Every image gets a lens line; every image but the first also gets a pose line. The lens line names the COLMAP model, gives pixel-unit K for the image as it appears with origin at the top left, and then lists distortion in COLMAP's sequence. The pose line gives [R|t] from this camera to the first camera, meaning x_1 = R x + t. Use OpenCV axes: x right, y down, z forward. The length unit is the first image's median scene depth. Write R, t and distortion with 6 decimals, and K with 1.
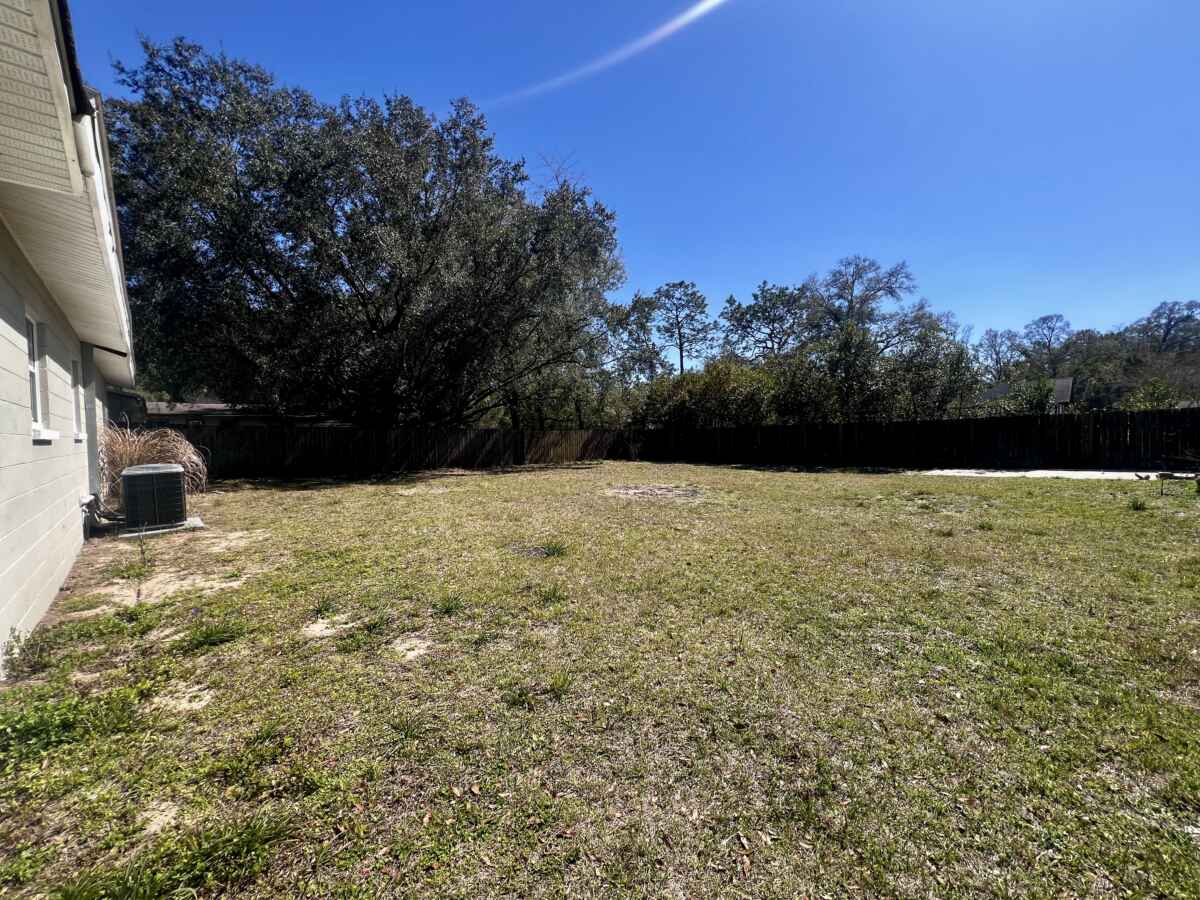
lens RADIAL K [[478.7, 0, 602.9], [0, 478.7, 448.7], [0, 0, 1]] dist [-0.001107, -0.000058]
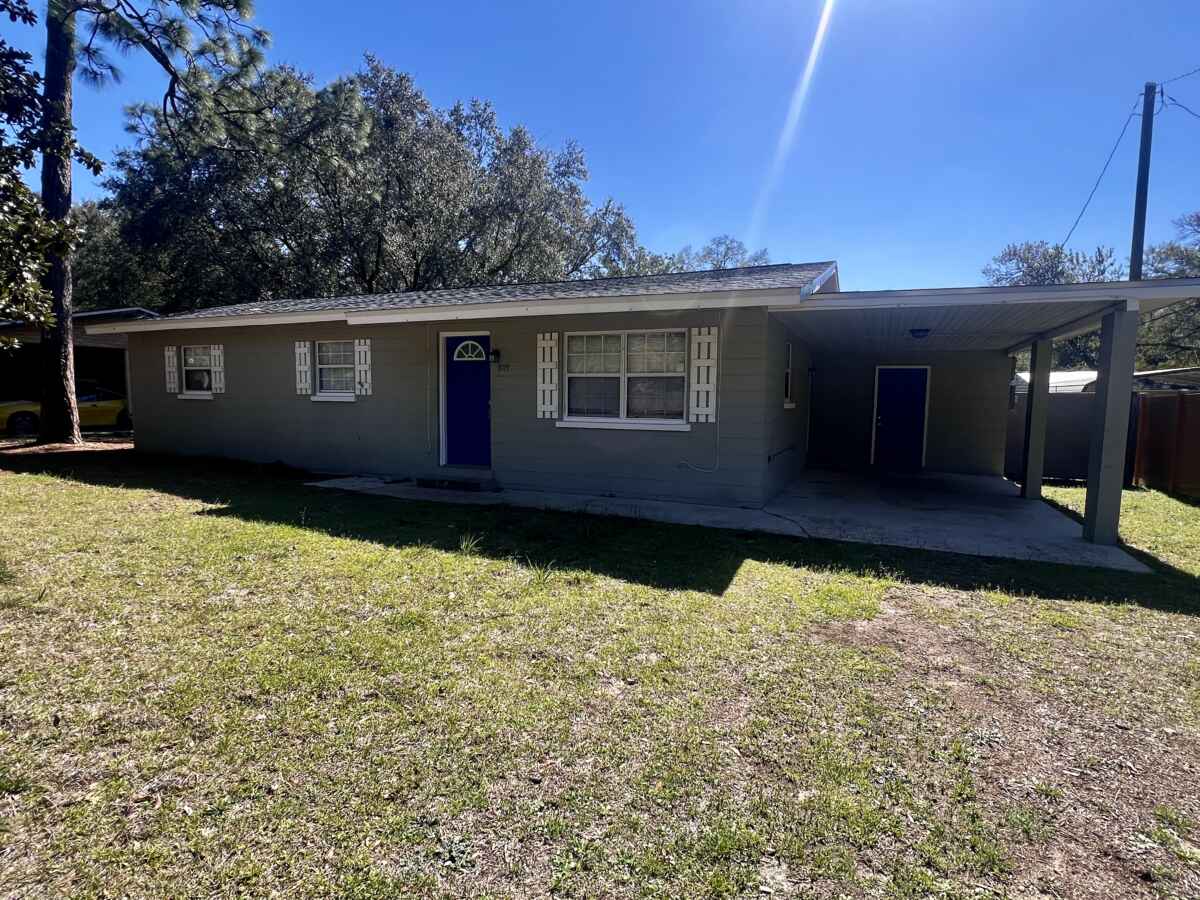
lens RADIAL K [[626.7, 0, 600.0], [0, 626.7, 450.0], [0, 0, 1]] dist [-0.002004, -0.000452]
pose [[0.922066, 0.001390, 0.387029, -0.523258], [-0.021953, 0.998571, 0.048715, 0.011301], [-0.386409, -0.053414, 0.920780, -0.374389]]
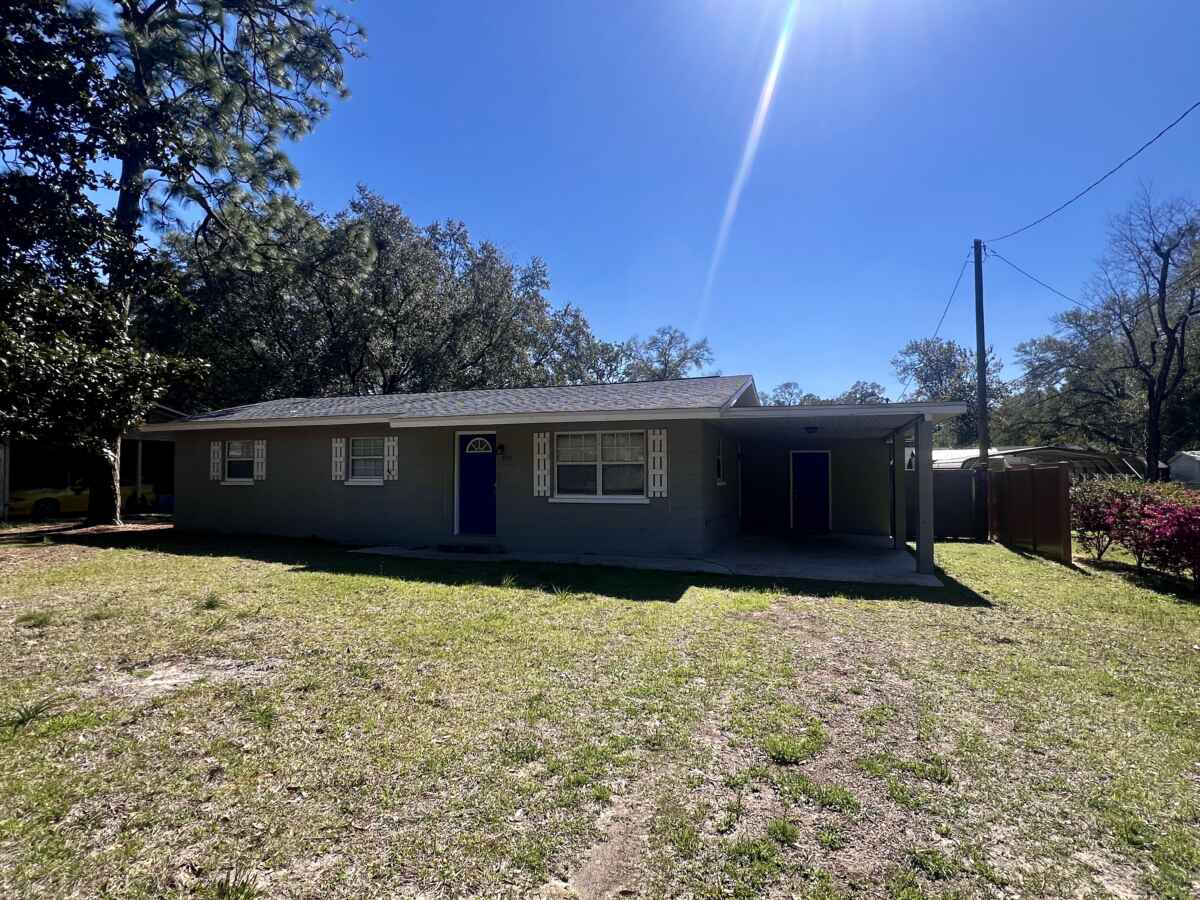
lens RADIAL K [[626.7, 0, 600.0], [0, 626.7, 450.0], [0, 0, 1]] dist [-0.002004, -0.000452]
pose [[0.889320, 0.039014, 0.455618, -0.590793], [-0.005059, 0.997132, -0.075510, 0.012084], [-0.457257, 0.064847, 0.886967, -0.475536]]
